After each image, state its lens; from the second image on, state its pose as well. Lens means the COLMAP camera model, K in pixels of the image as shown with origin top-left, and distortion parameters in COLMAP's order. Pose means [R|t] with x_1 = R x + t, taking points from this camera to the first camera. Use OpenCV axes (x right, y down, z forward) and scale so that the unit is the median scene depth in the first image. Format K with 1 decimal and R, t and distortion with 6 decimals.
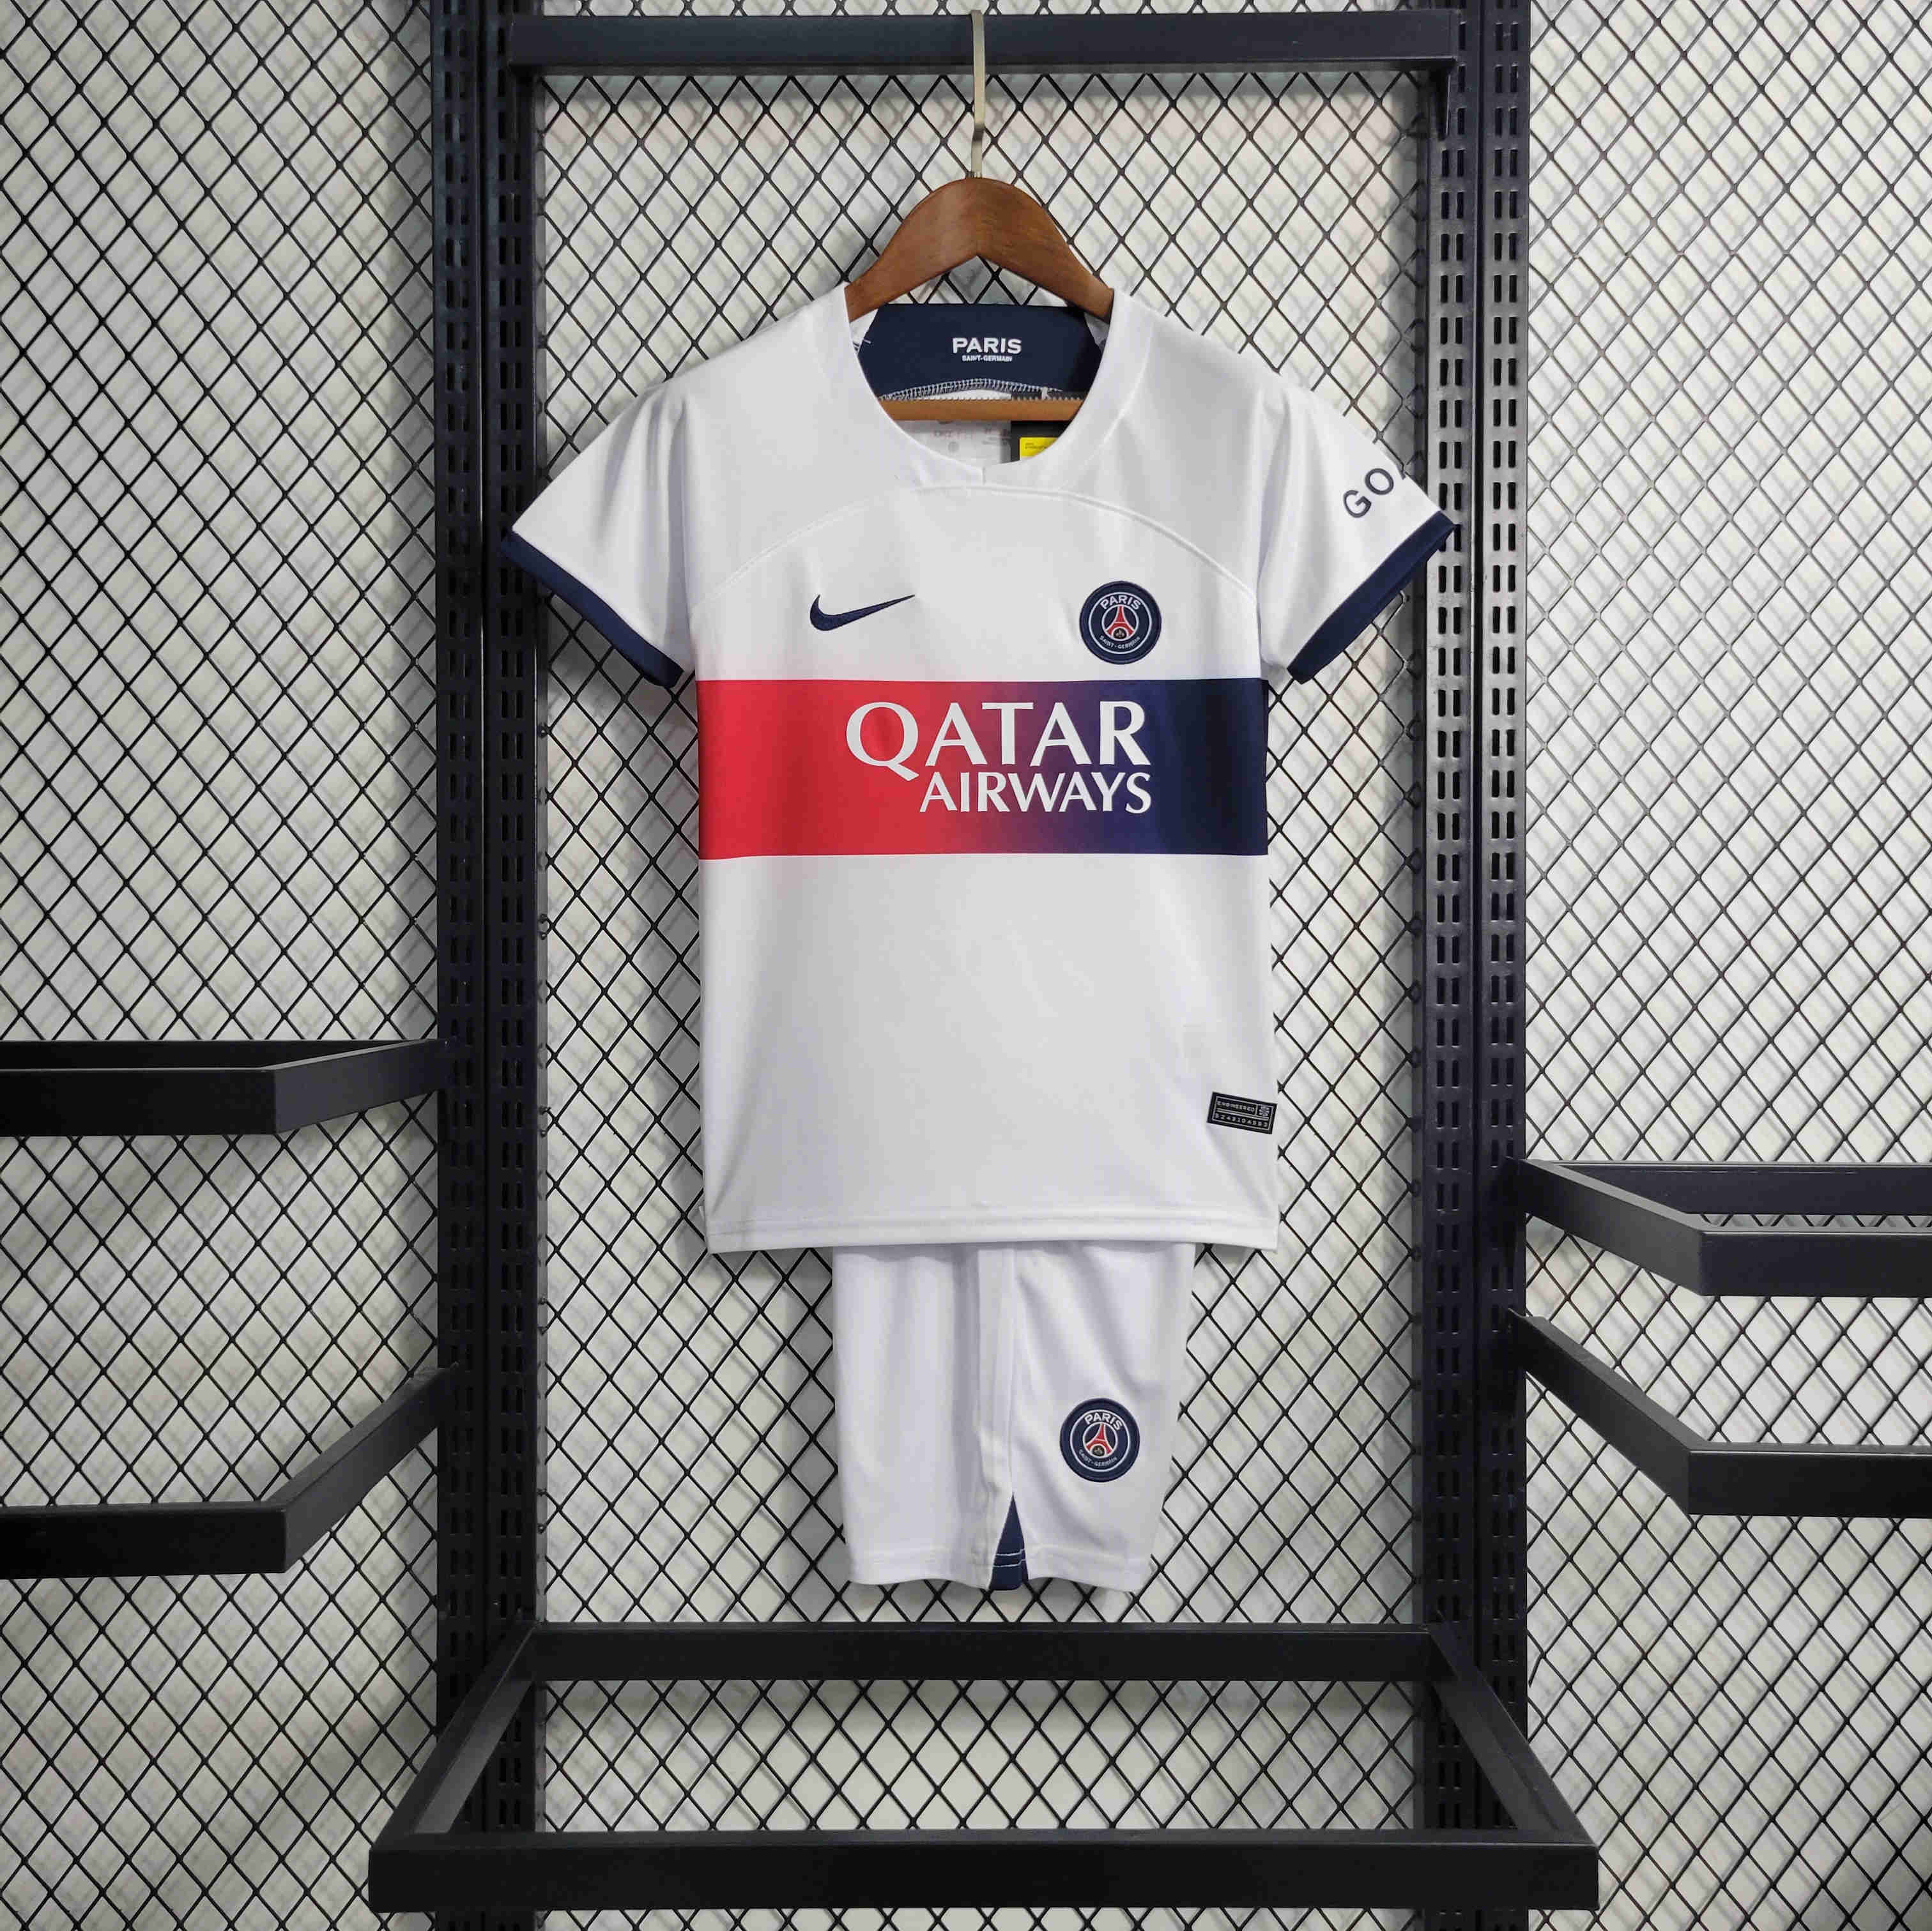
lens RADIAL K [[1981.8, 0, 966.0], [0, 1981.8, 965.5], [0, 0, 1]] dist [0.001357, -0.015185]
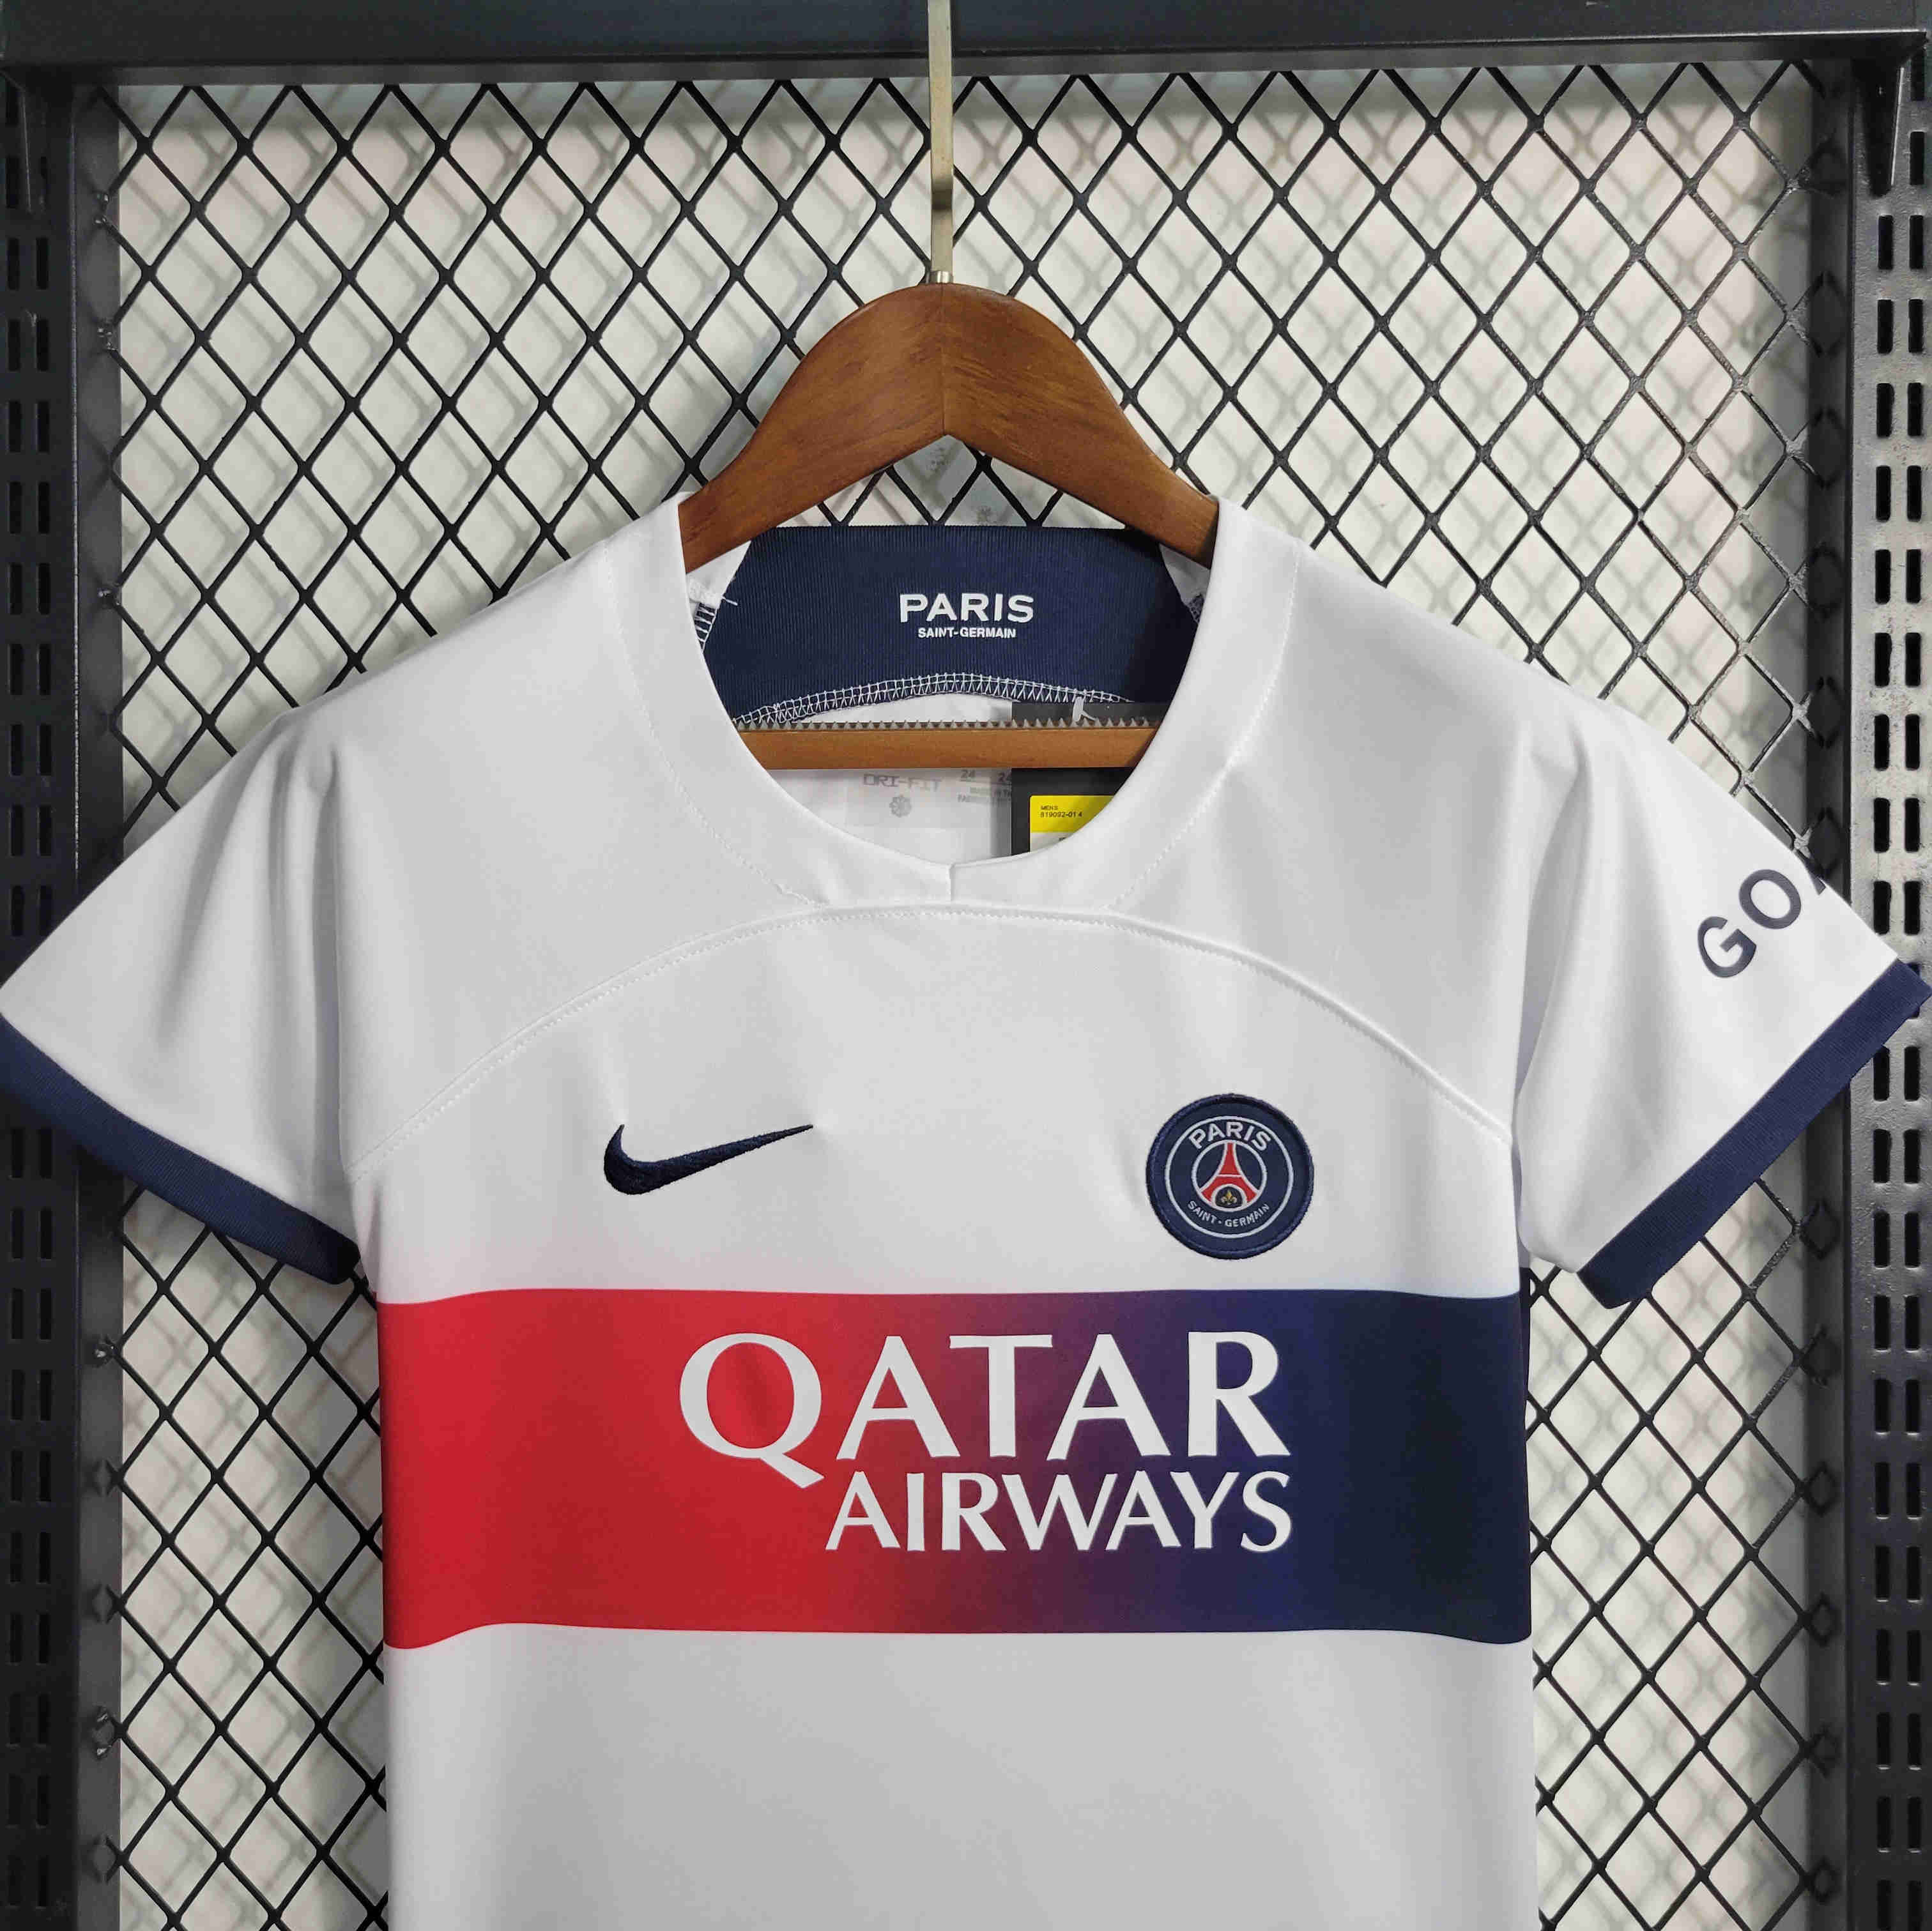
lens RADIAL K [[2093.1, 0, 966.0], [0, 2093.1, 965.5], [0, 0, 1]] dist [0.008772, -0.001761]
pose [[0.999632, 0.001540, -0.027087, 0.026109], [-0.001997, 0.999856, -0.016838, -0.215512], [0.027058, 0.016886, 0.999491, 0.473197]]
